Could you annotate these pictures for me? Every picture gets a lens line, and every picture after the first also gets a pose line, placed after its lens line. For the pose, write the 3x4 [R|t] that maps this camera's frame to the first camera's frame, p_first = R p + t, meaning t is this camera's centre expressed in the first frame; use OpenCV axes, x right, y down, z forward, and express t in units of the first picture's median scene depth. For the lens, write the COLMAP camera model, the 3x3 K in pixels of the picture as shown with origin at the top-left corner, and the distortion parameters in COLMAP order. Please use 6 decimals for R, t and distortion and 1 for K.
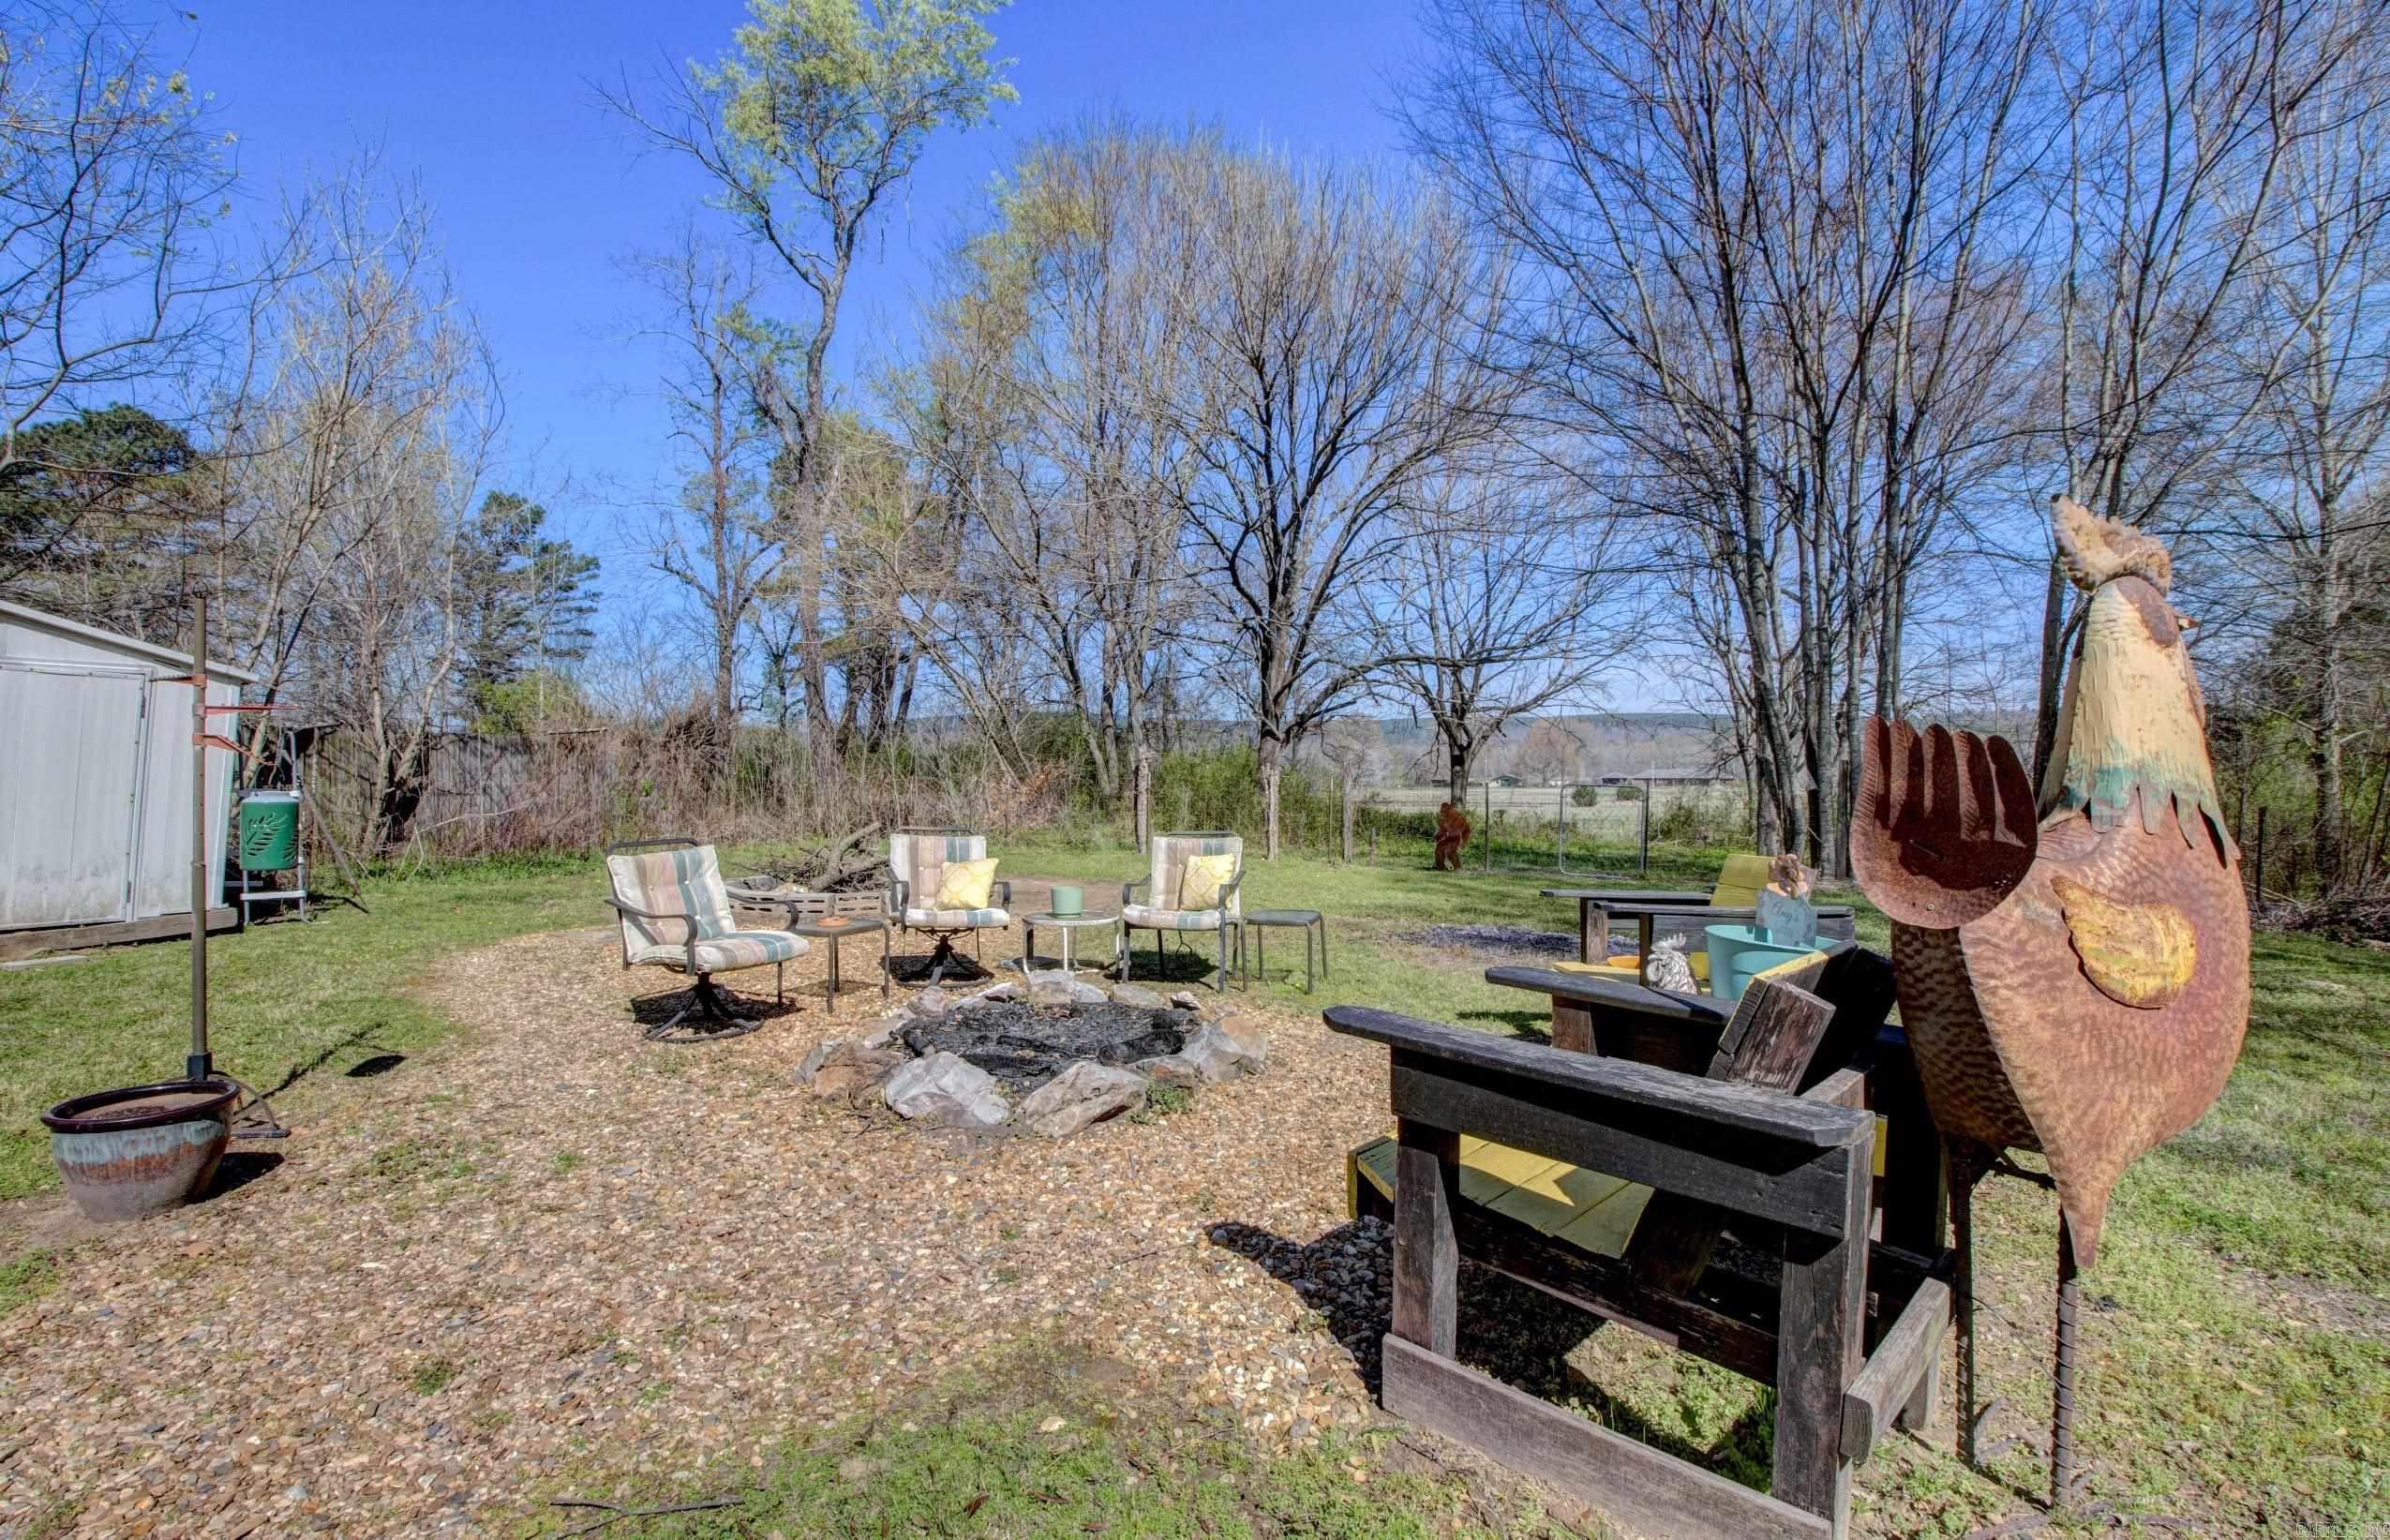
lens RADIAL K [[1091.6, 0, 1190.9], [0, 1091.6, 765.8], [0, 0, 1]] dist [0.000966, -0.016606]
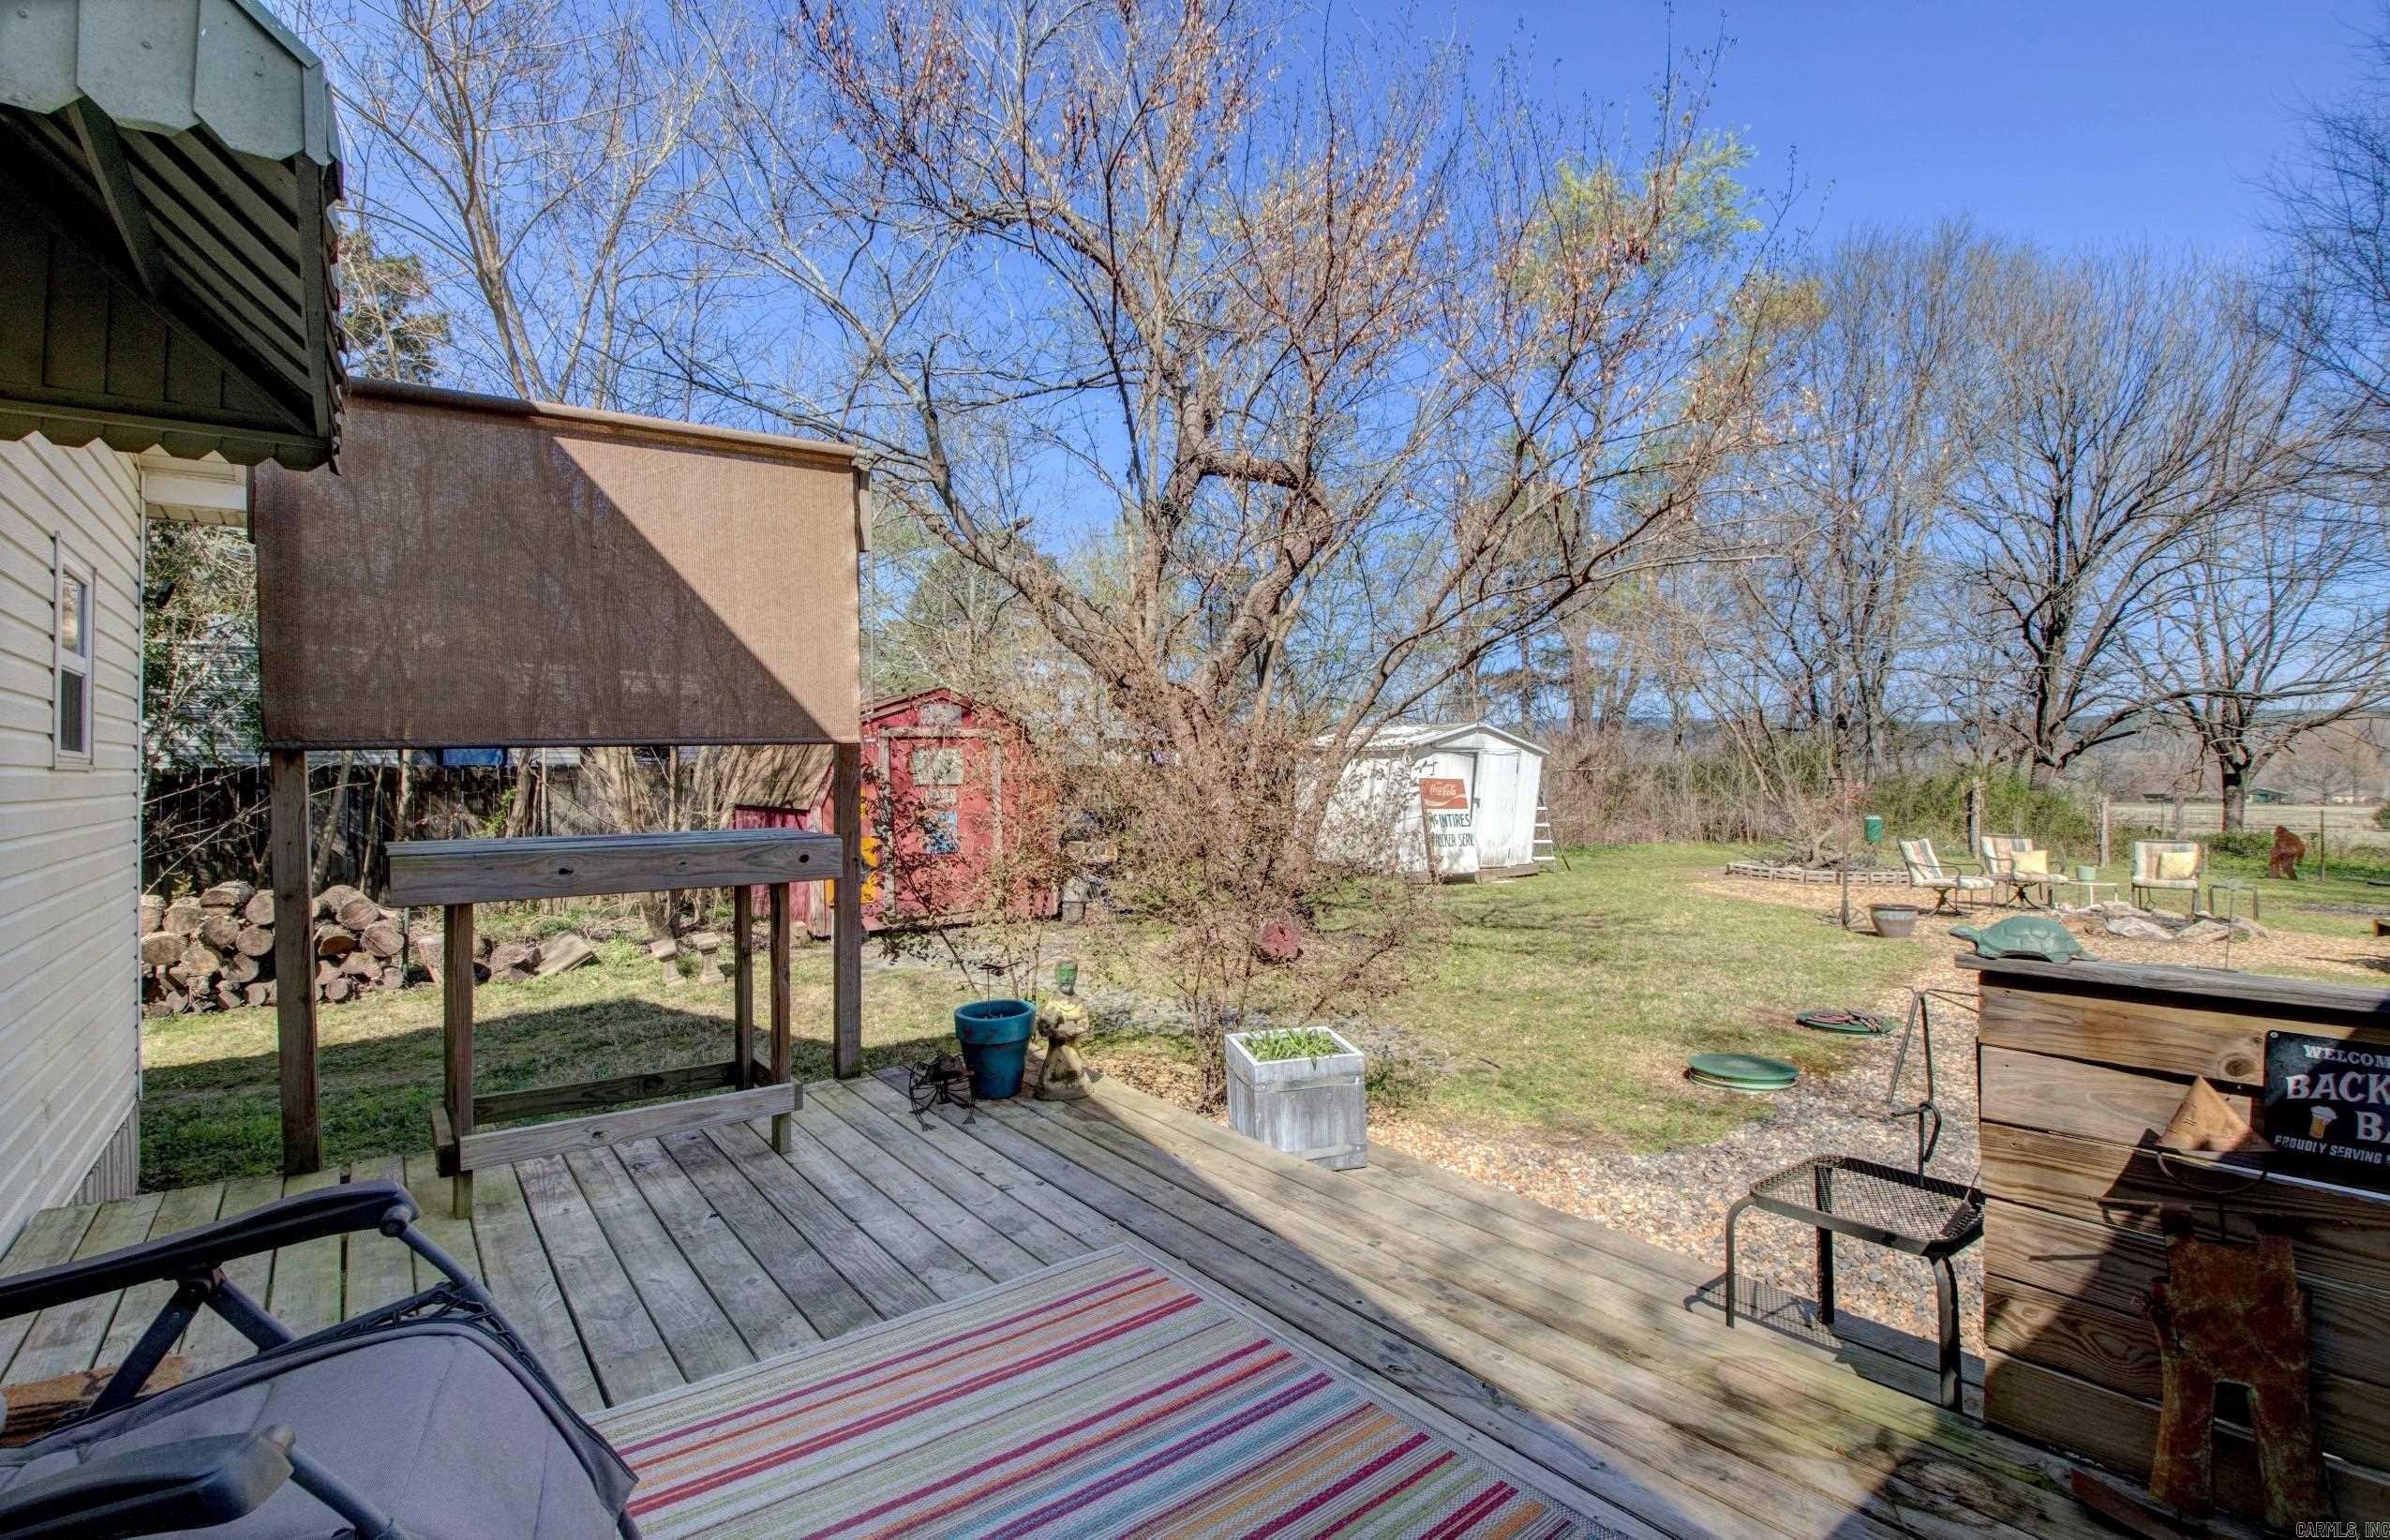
lens RADIAL K [[1080.1, 0, 1253.2], [0, 1080.1, 778.3], [0, 0, 1]] dist [-0.012966, -0.000536]
pose [[0.888454, 0.005657, -0.458930, -0.127044], [-0.003931, 0.999981, 0.004717, -0.011276], [0.458948, -0.002387, 0.888460, -0.316809]]
